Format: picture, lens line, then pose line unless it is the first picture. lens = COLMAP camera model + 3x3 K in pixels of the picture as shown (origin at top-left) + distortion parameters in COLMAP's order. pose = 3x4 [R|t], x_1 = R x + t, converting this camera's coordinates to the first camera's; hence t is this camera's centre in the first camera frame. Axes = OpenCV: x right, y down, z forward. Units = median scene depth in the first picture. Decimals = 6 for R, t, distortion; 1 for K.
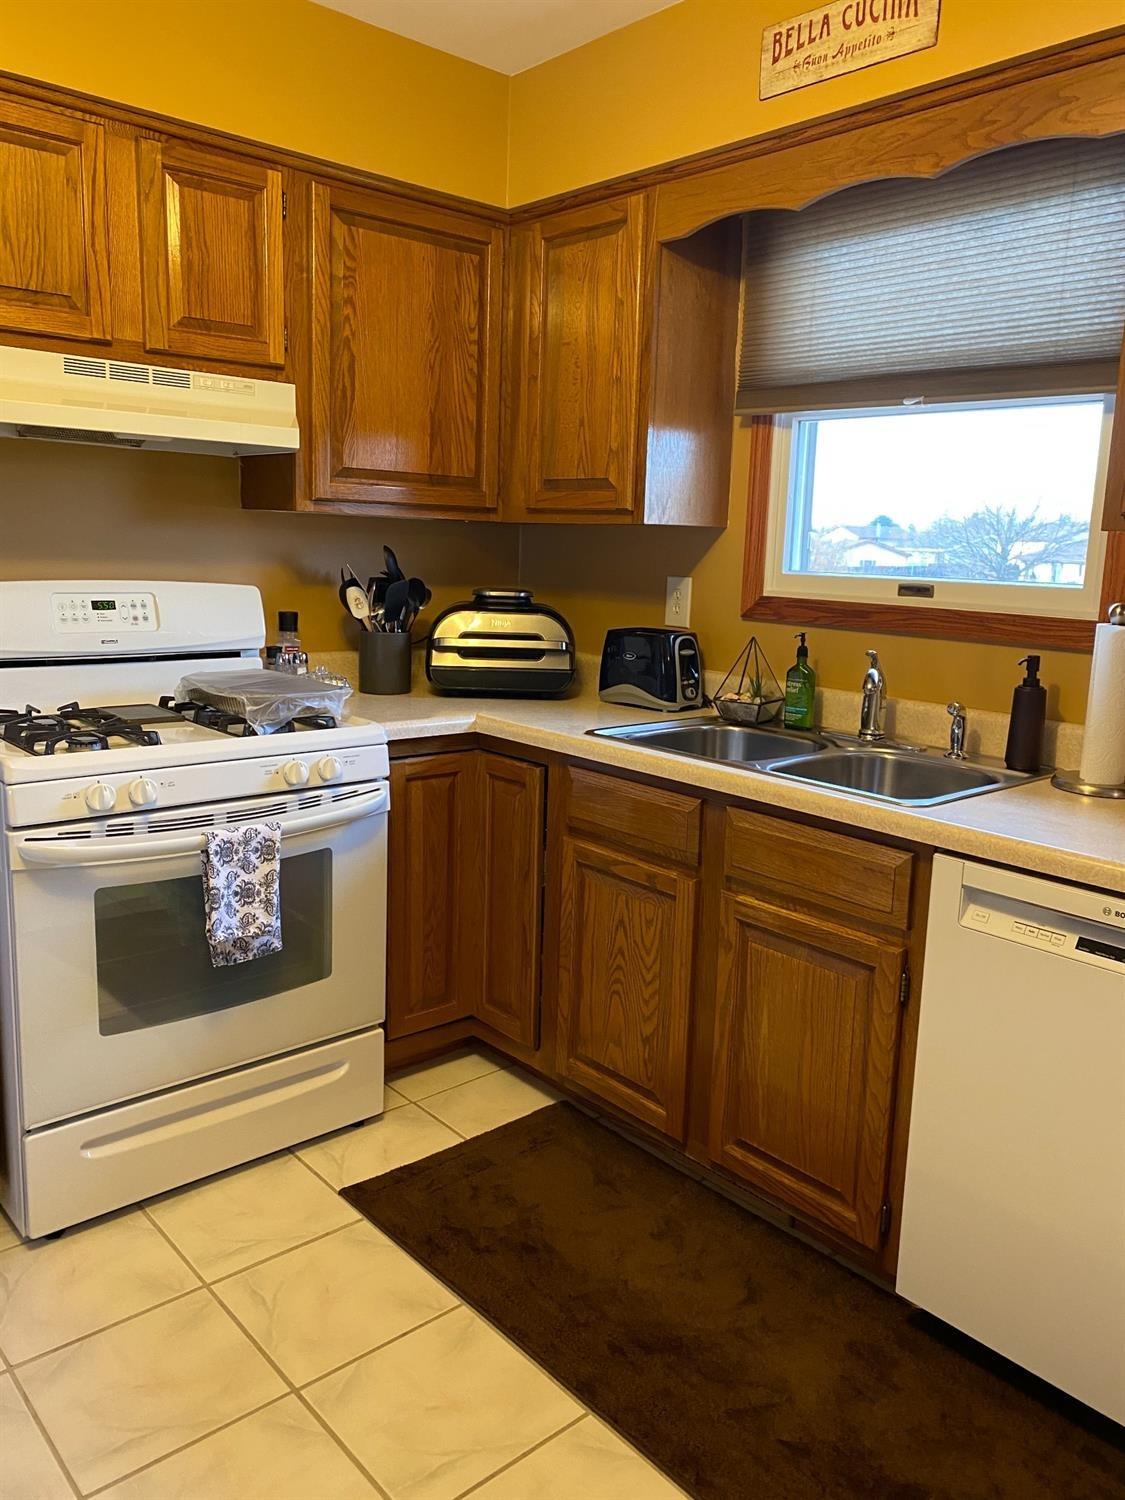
lens RADIAL K [[1125.6, 0, 563.0], [0, 1125.6, 739.2], [0, 0, 1]] dist [0.050982, -0.073676]
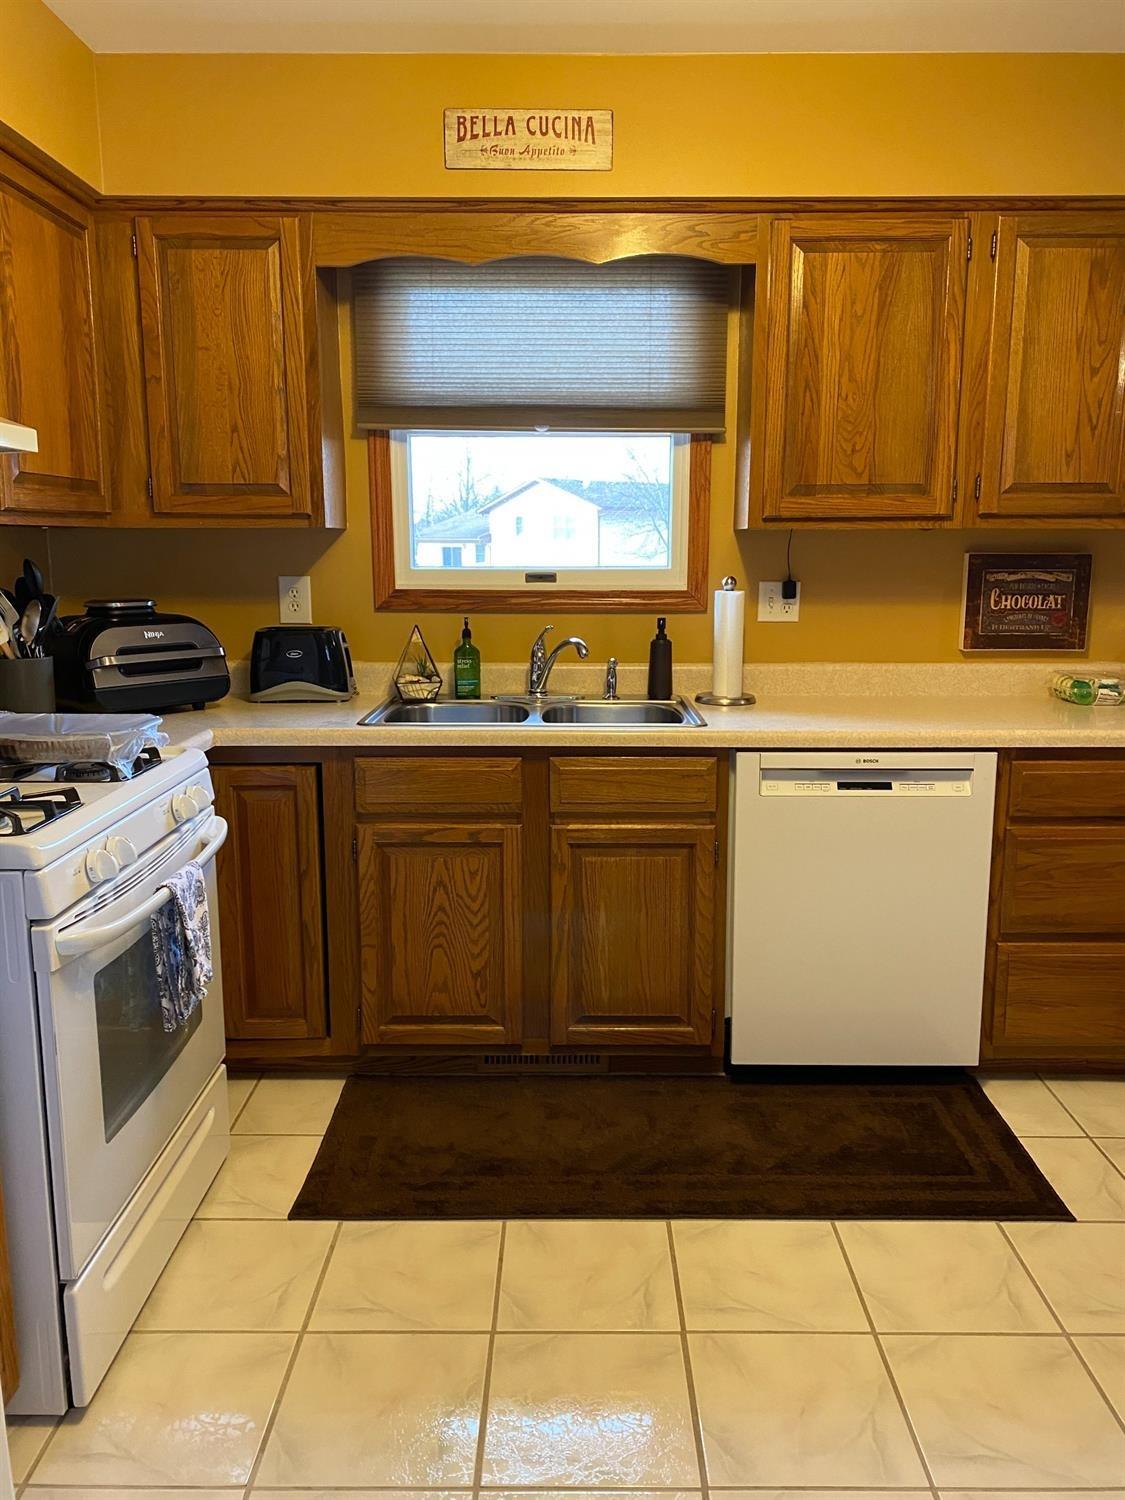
lens RADIAL K [[1137.7, 0, 562.5], [0, 1137.7, 750.0], [0, 0, 1]] dist [0.121762, -0.269523]
pose [[0.665843, -0.165961, 0.727400, -0.648179], [0.152597, 0.984629, 0.084967, -0.045335], [-0.730320, 0.054424, 0.680934, 0.115360]]
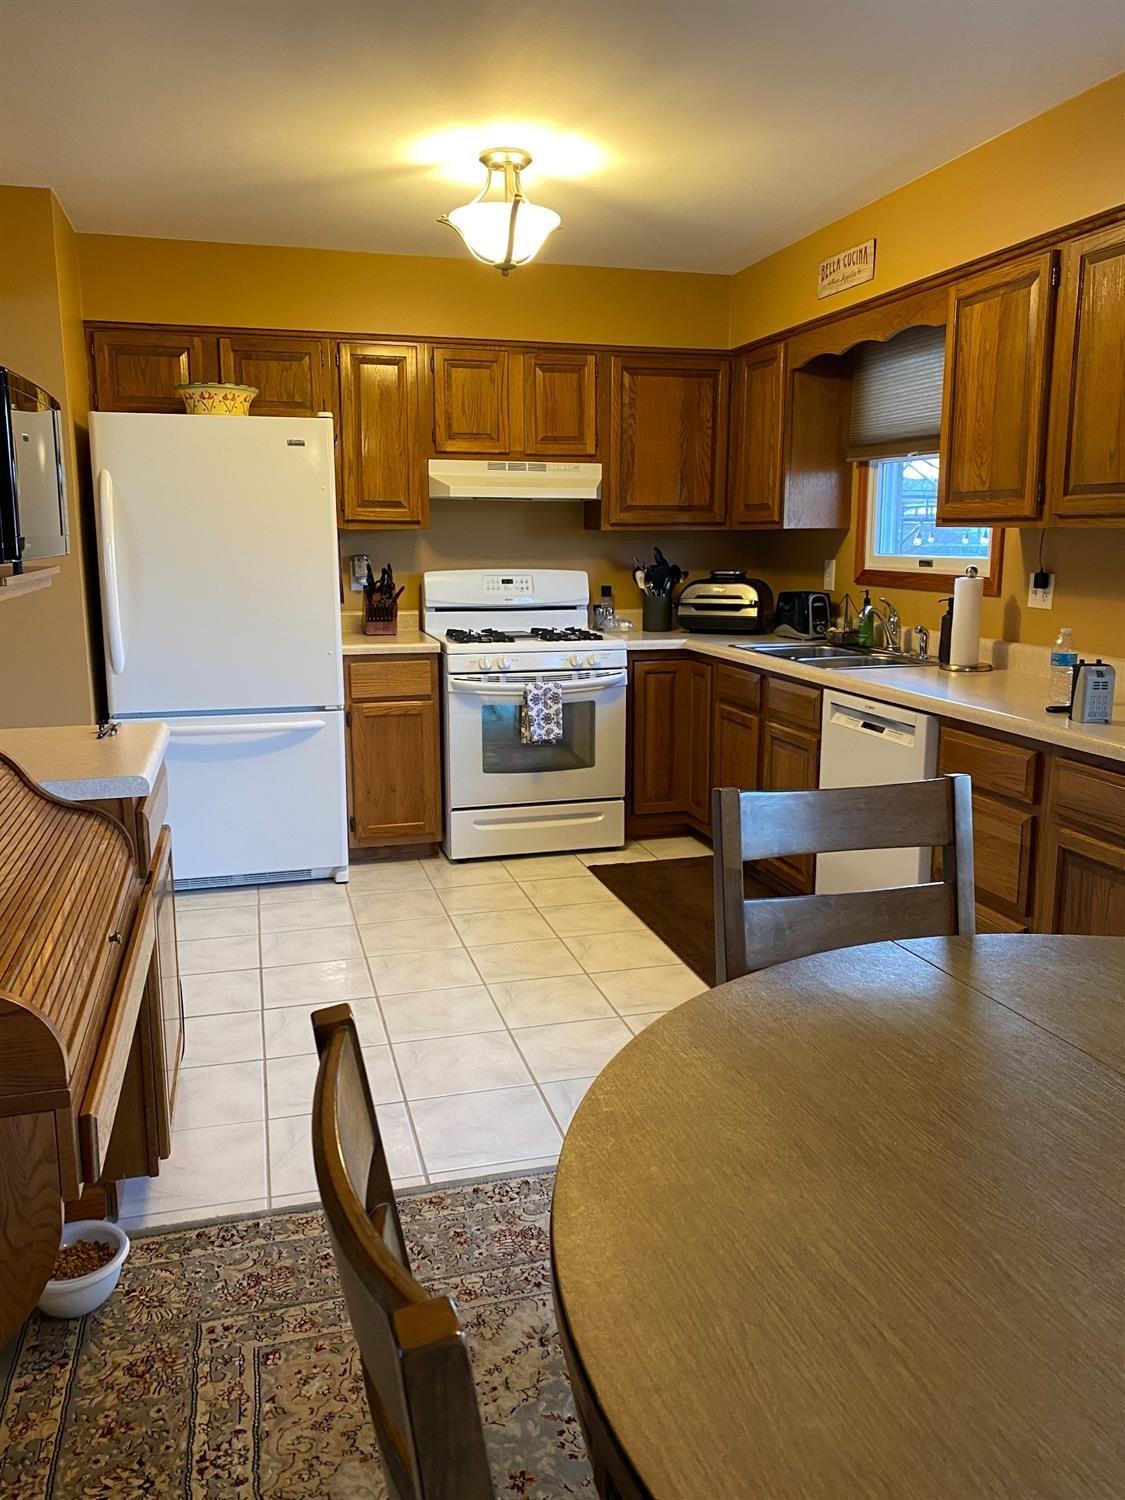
lens RADIAL K [[1125.6, 0, 563.0], [0, 1125.6, 739.2], [0, 0, 1]] dist [0.050982, -0.073676]
pose [[0.899411, 0.043876, -0.434895, 0.574245], [-0.044422, 0.998973, 0.008917, 0.140852], [0.434840, 0.011299, 0.900437, -0.759523]]
